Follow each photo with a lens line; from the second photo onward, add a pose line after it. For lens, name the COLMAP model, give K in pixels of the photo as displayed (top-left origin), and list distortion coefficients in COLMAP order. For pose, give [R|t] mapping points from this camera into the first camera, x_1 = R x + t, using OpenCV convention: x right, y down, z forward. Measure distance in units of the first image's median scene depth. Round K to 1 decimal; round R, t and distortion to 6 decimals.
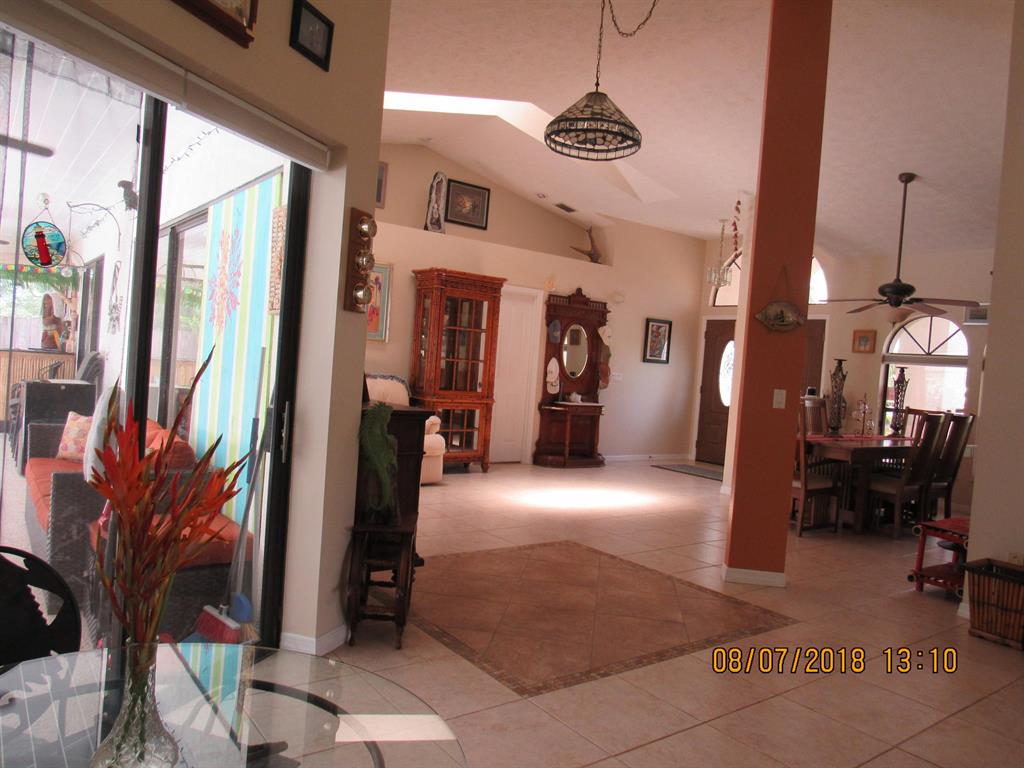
lens RADIAL K [[730.9, 0, 512.0], [0, 730.9, 382.5], [0, 0, 1]] dist [-0.026894, 0.007779]
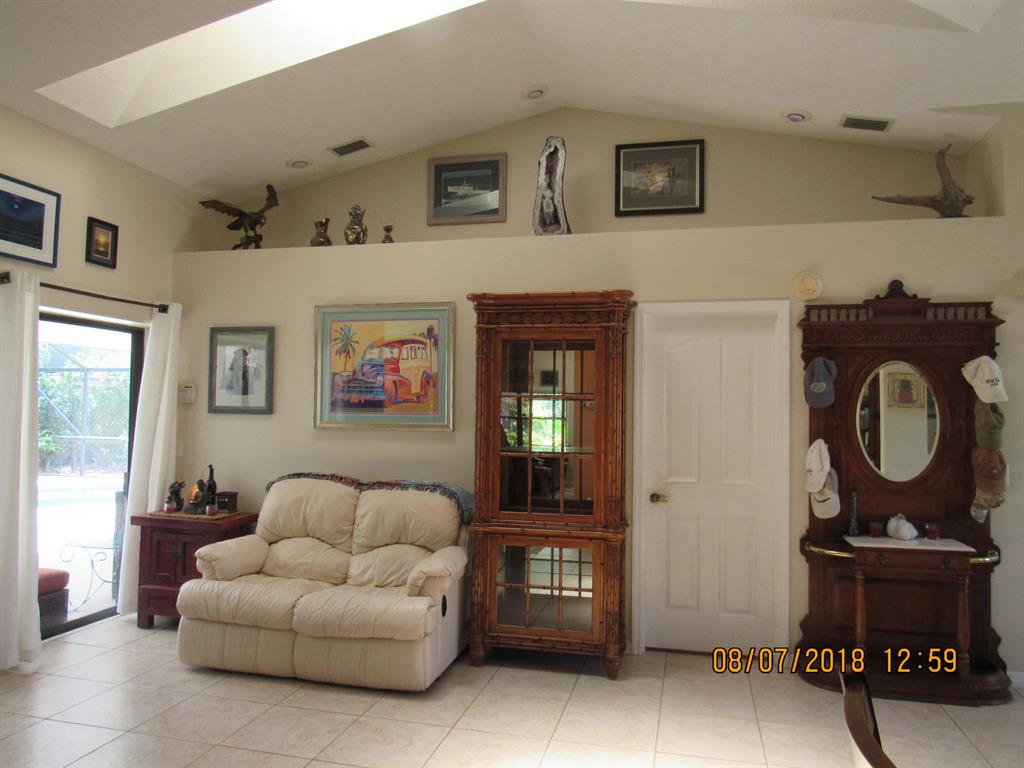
lens RADIAL K [[730.9, 0, 511.1], [0, 730.9, 382.0], [0, 0, 1]] dist [-0.026894, 0.007779]
pose [[0.626860, -0.101551, -0.772485, 0.286828], [0.010248, 0.992458, -0.122153, -0.015552], [0.779064, 0.068657, 0.623173, 0.552273]]
